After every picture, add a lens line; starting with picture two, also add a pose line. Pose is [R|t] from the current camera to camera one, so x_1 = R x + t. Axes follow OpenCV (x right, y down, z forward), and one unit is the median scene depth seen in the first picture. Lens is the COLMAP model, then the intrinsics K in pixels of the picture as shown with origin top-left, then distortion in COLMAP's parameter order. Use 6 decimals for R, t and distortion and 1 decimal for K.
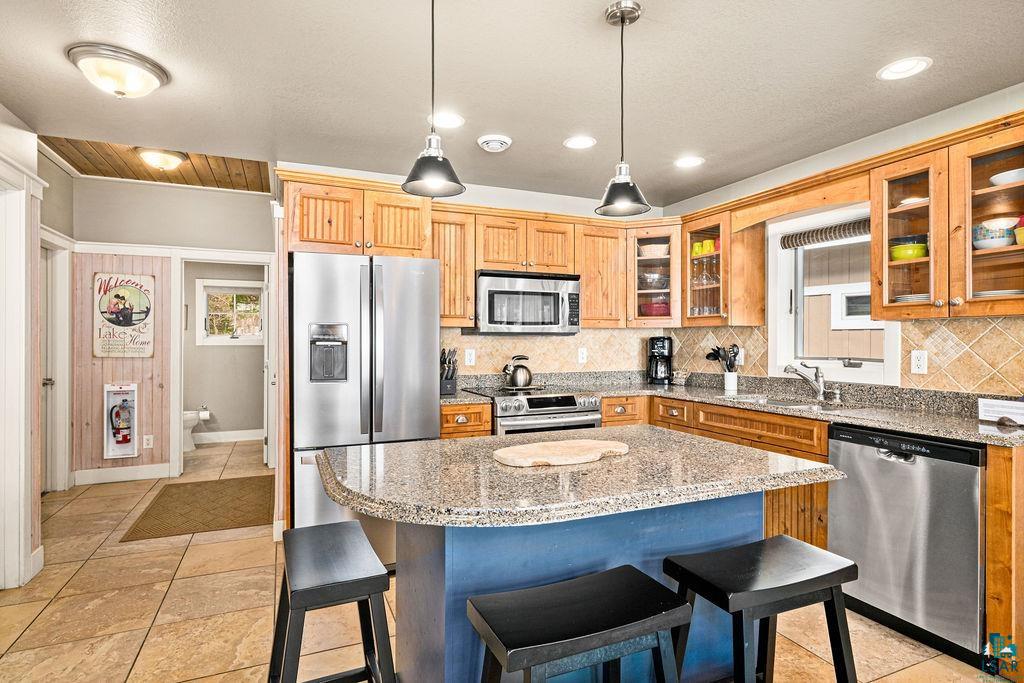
lens RADIAL K [[535.7, 0, 514.7], [0, 535.7, 341.0], [0, 0, 1]] dist [-0.000312, -0.000201]
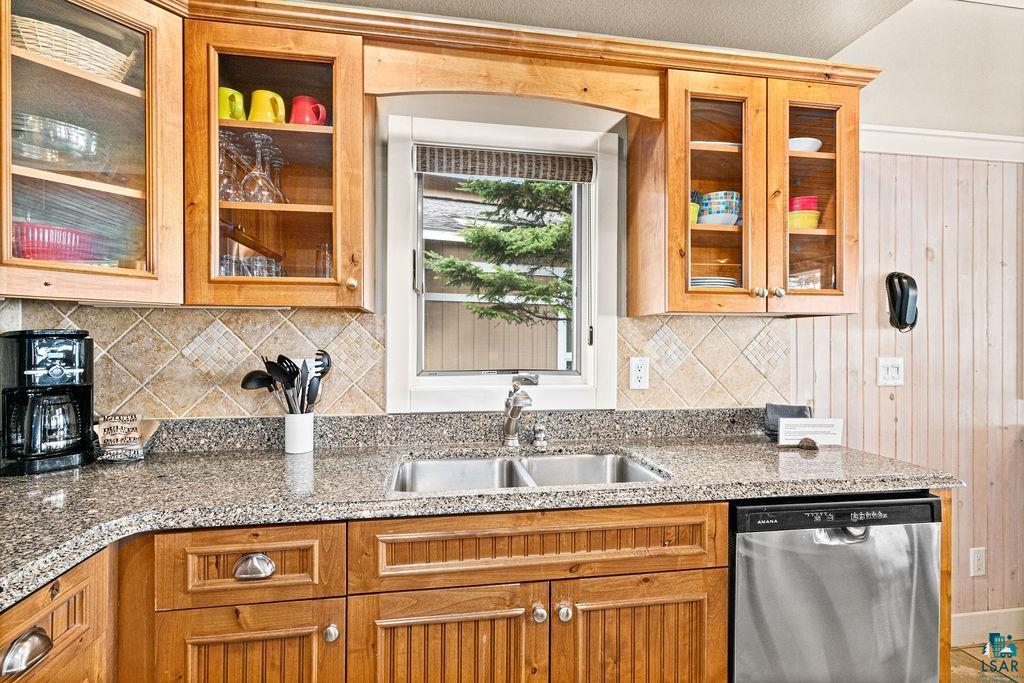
lens RADIAL K [[495.5, 0, 517.4], [0, 495.5, 337.6], [0, 0, 1]] dist [-0.001003, 0.002241]
pose [[0.241095, 0.006954, 0.970477, 0.048348], [-0.005007, 0.999970, -0.005921, -0.002911], [-0.970489, -0.003432, 0.241122, 0.779224]]
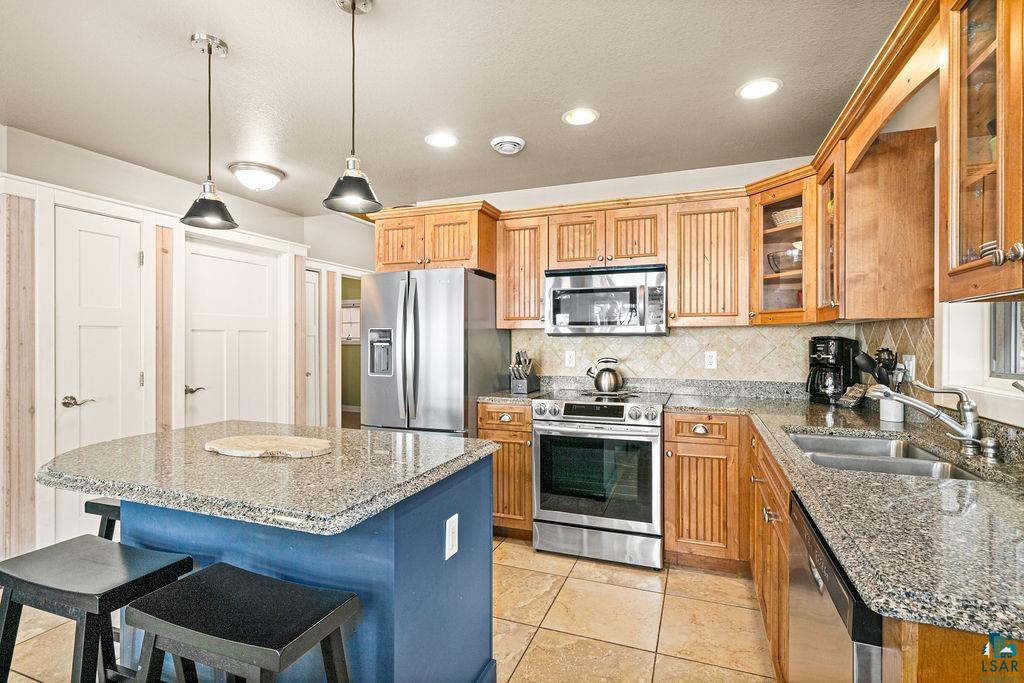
lens RADIAL K [[495.5, 0, 511.2], [0, 495.5, 342.2], [0, 0, 1]] dist [-0.001003, 0.002241]
pose [[0.711955, 0.001154, -0.702224, 0.530135], [-0.001067, 0.999999, 0.000562, -0.000700], [0.702224, 0.000349, 0.711956, 0.295098]]
